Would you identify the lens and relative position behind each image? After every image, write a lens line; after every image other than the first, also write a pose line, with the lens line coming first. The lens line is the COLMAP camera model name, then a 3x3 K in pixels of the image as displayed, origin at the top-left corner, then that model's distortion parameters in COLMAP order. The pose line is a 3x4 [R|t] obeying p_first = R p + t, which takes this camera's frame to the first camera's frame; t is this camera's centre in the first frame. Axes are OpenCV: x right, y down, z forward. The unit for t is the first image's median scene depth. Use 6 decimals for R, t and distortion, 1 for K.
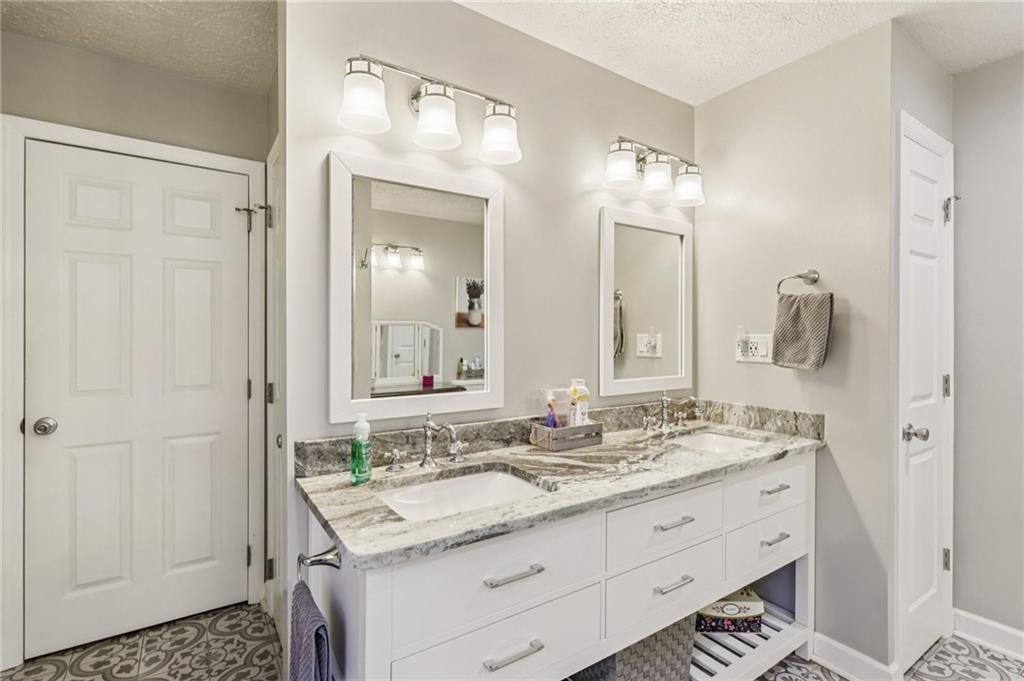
lens RADIAL K [[477.3, 0, 507.8], [0, 477.3, 333.6], [0, 0, 1]] dist [-0.014512, -0.000131]
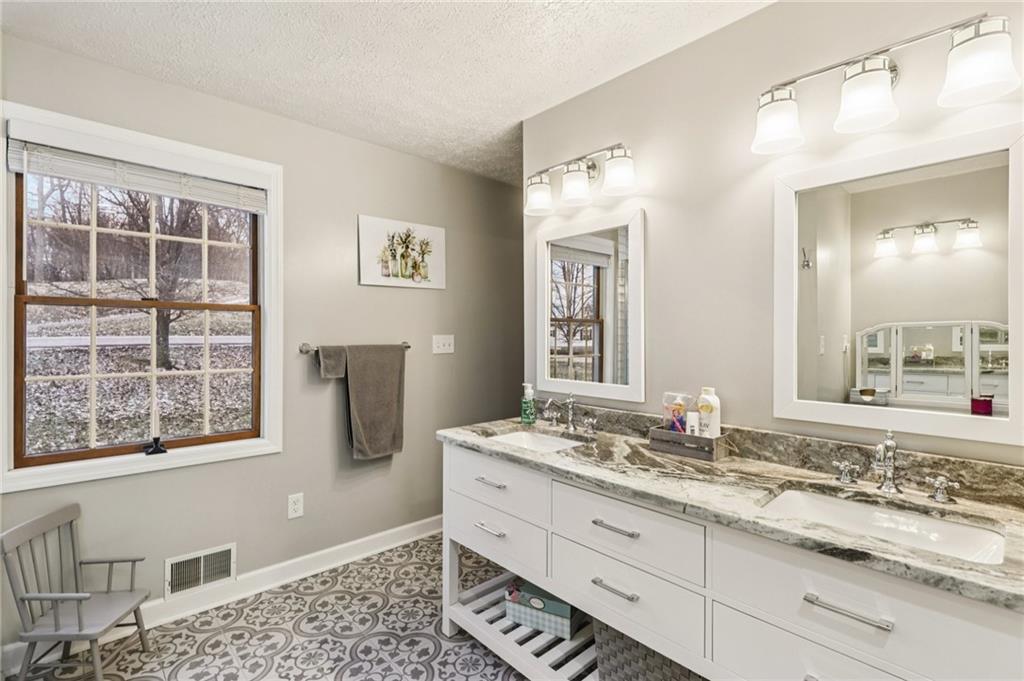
lens RADIAL K [[475.8, 0, 507.7], [0, 475.8, 336.9], [0, 0, 1]] dist [-0.000182, -0.000408]
pose [[0.155841, 0.000401, -0.987782, 0.981998], [-0.000063, 1.000000, 0.000396, -0.002719], [0.987782, 0.000001, 0.155841, 0.467703]]
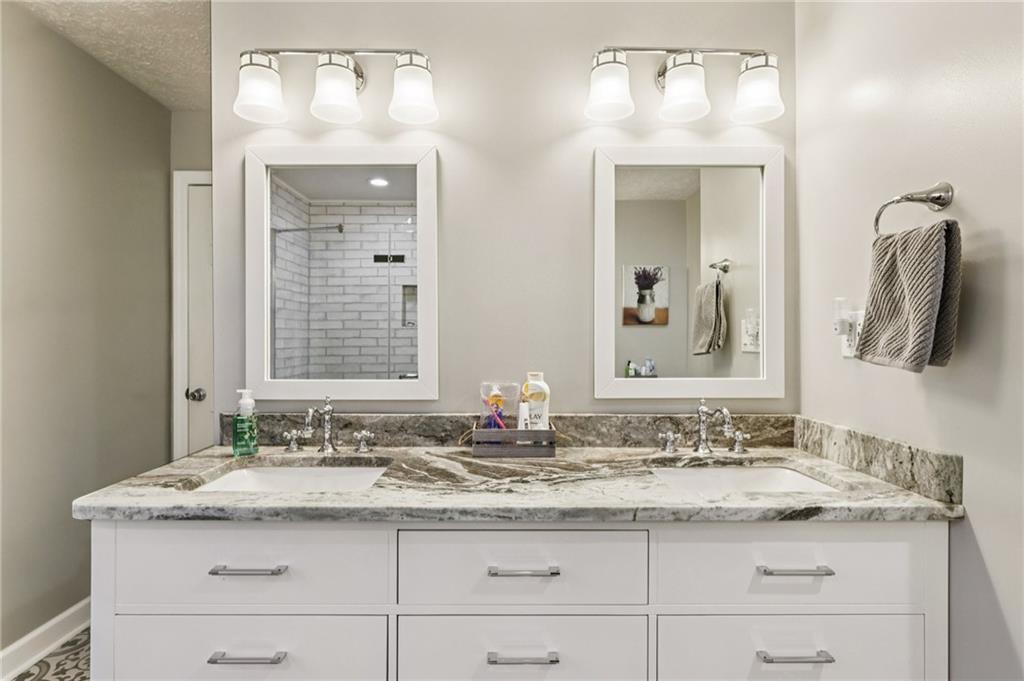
lens RADIAL K [[506.3, 0, 509.1], [0, 506.3, 340.5], [0, 0, 1]] dist [-0.006799, 0.000087]
pose [[0.839912, -0.001776, -0.542720, 0.557051], [0.002370, 0.999997, 0.000396, 0.042349], [0.542718, -0.001619, 0.839913, 0.270837]]
